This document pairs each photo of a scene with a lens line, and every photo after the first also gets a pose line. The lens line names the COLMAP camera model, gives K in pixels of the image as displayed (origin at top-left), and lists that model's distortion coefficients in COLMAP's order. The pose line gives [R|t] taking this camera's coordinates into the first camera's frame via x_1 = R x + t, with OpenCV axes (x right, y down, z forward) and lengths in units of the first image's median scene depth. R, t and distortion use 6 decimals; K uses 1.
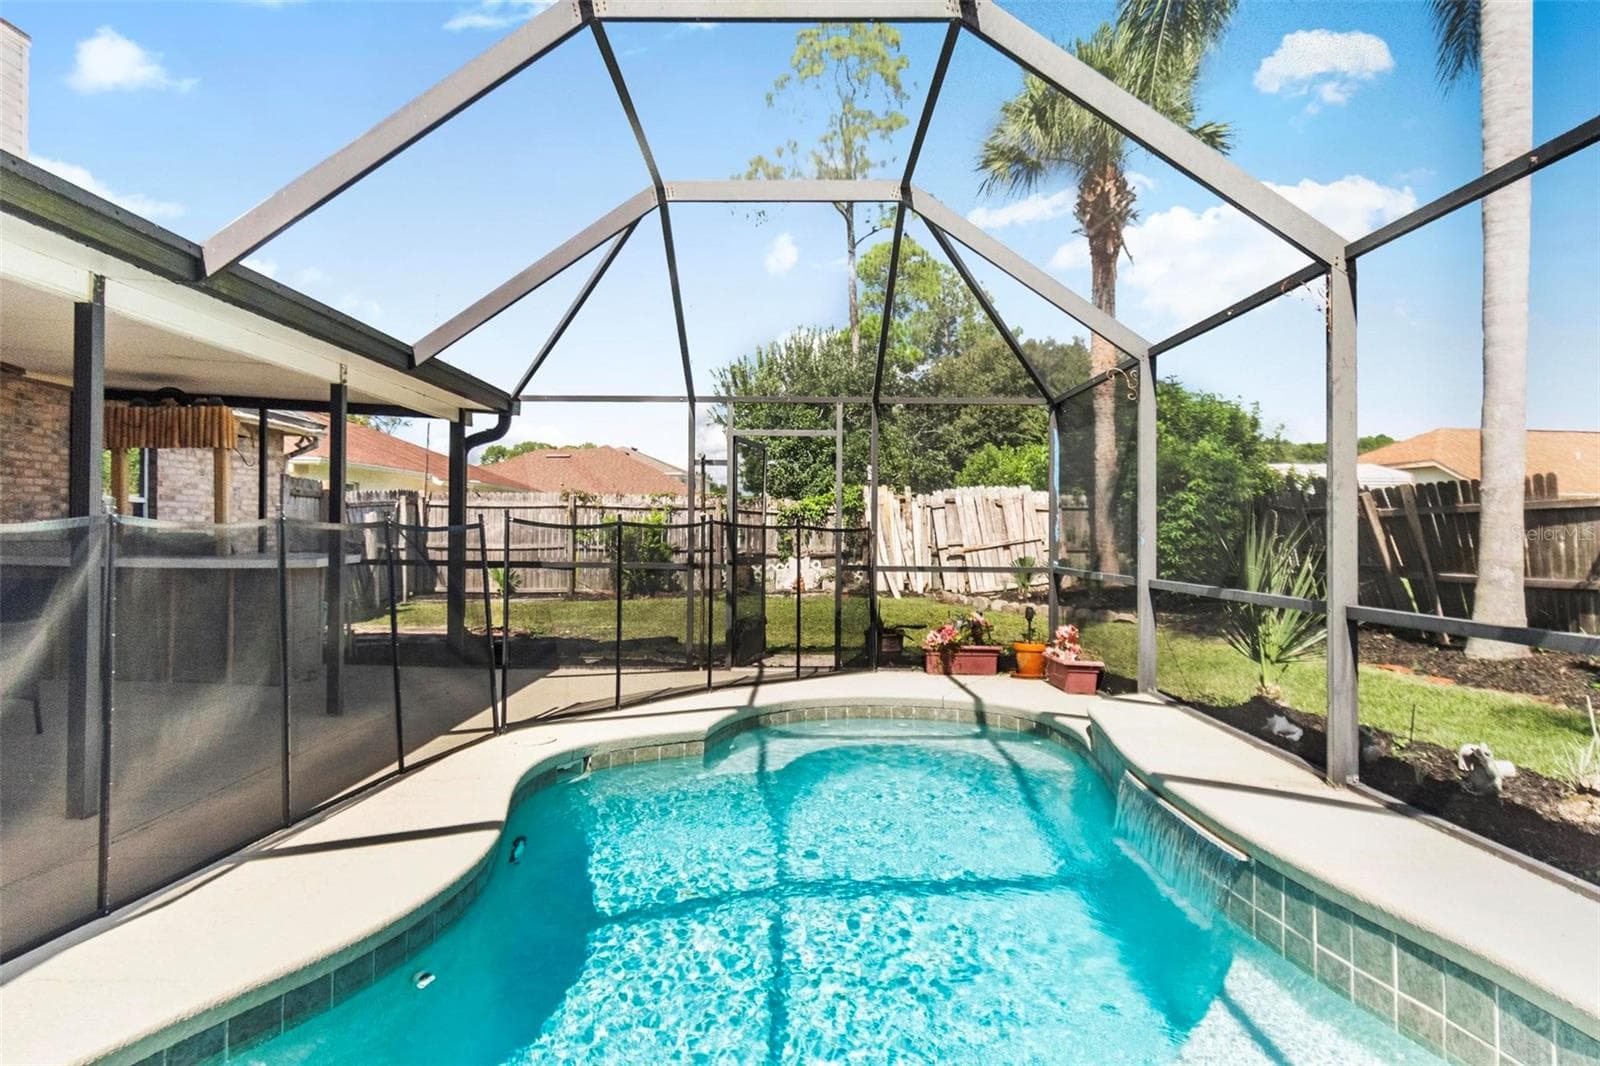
lens RADIAL K [[1013.6, 0, 791.4], [0, 1013.6, 529.0], [0, 0, 1]] dist [0.002335, 0.000221]
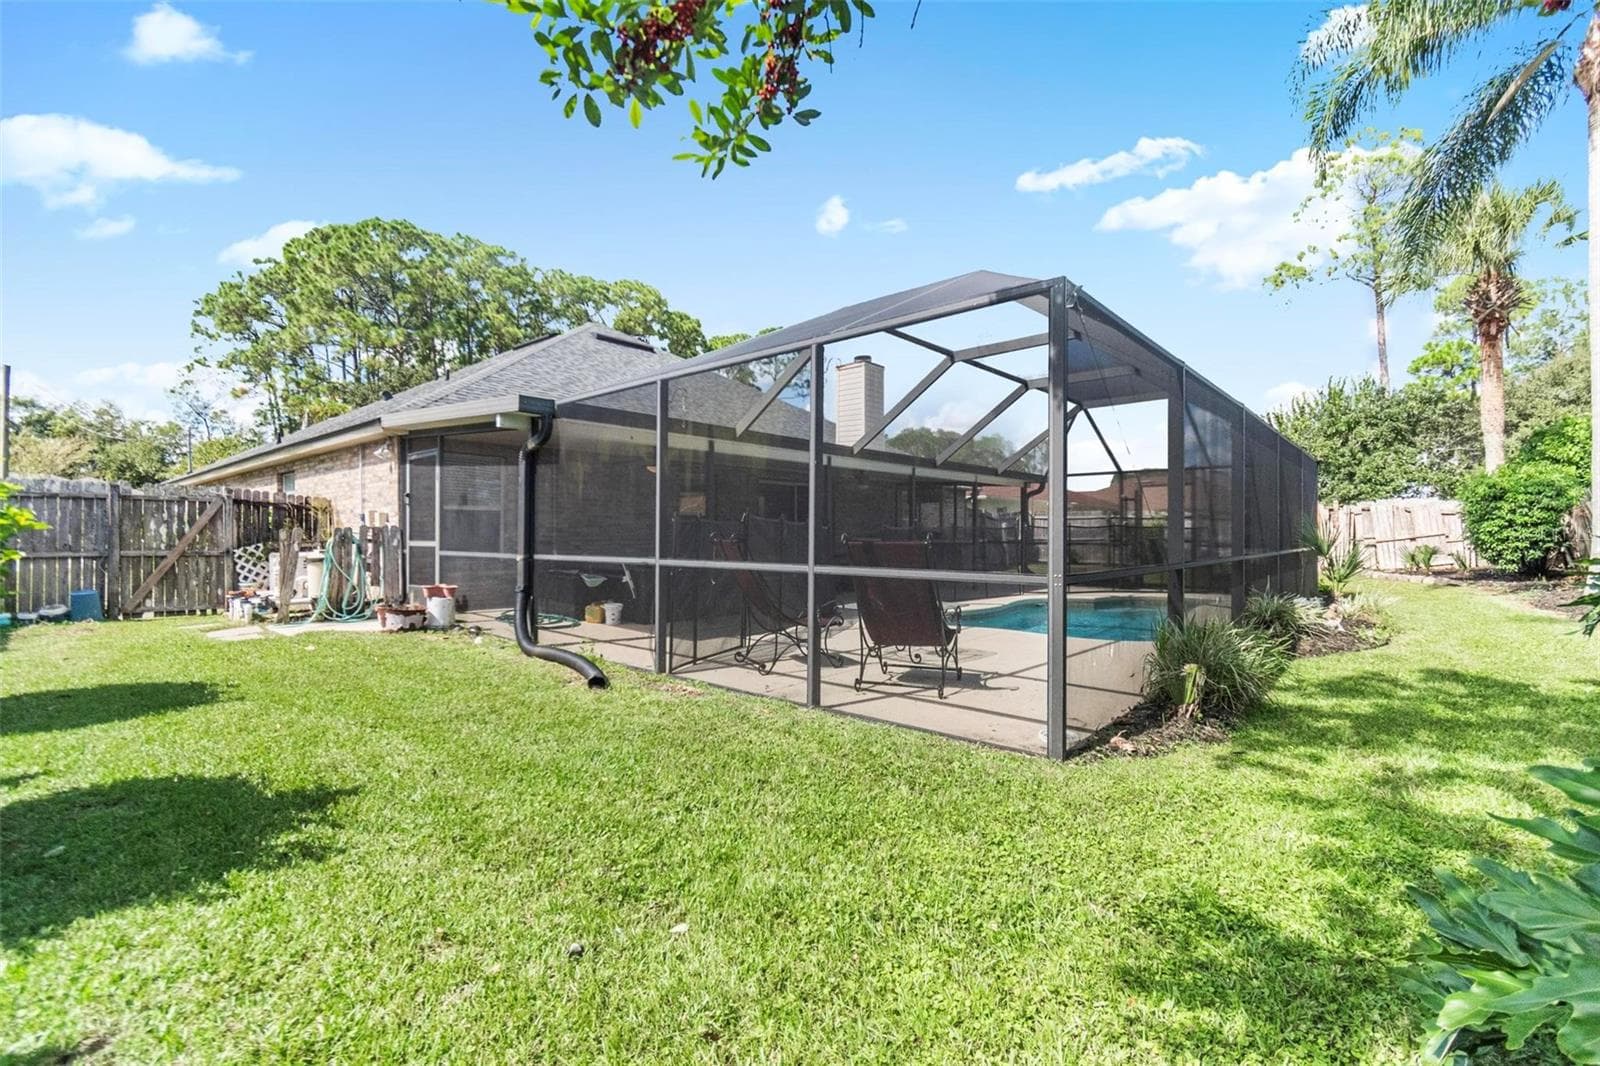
lens RADIAL K [[707.3, 0, 802.2], [0, 707.3, 532.5], [0, 0, 1]] dist [-0.000204, -0.001195]
pose [[0.759017, -0.005986, -0.651043, 0.200589], [0.006064, 0.999979, -0.002124, 0.004328], [0.651043, -0.002335, 0.759038, -0.353408]]
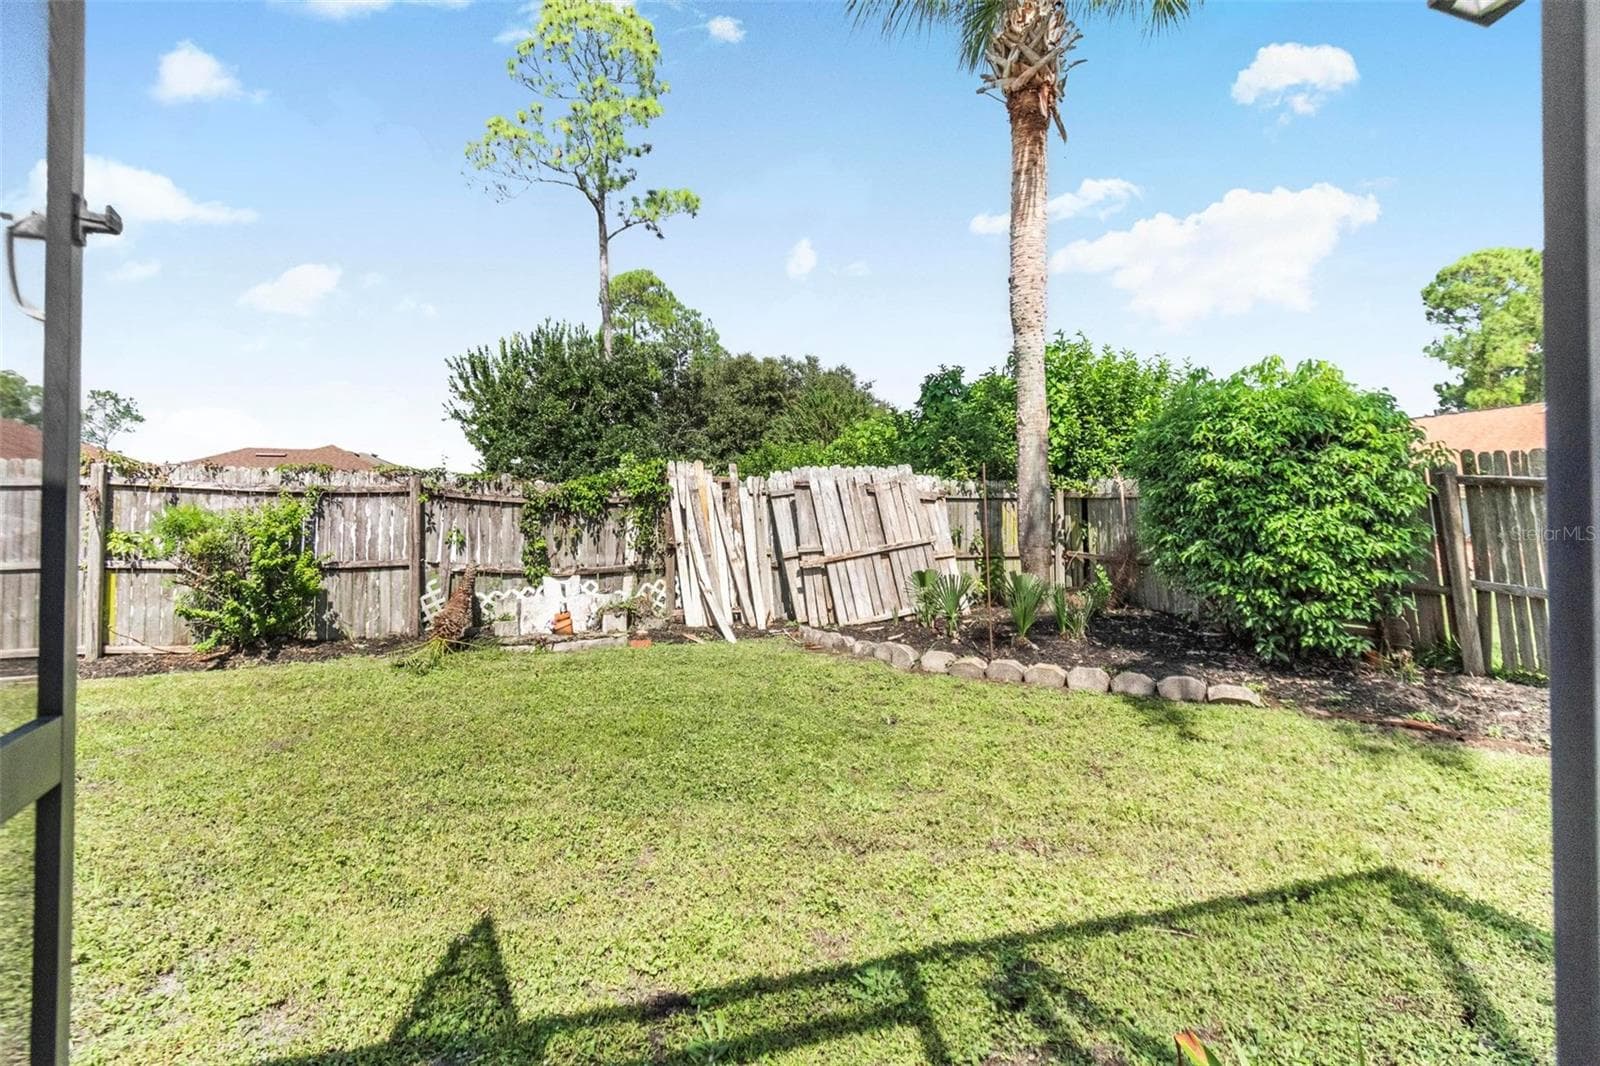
lens RADIAL K [[810.4, 0, 797.4], [0, 810.4, 535.4], [0, 0, 1]] dist [-0.001848, -0.000927]
pose [[0.952080, -0.006425, 0.305783, -0.005732], [0.005590, 0.999978, 0.003608, 0.002832], [-0.305799, -0.001726, 0.952094, 0.494047]]
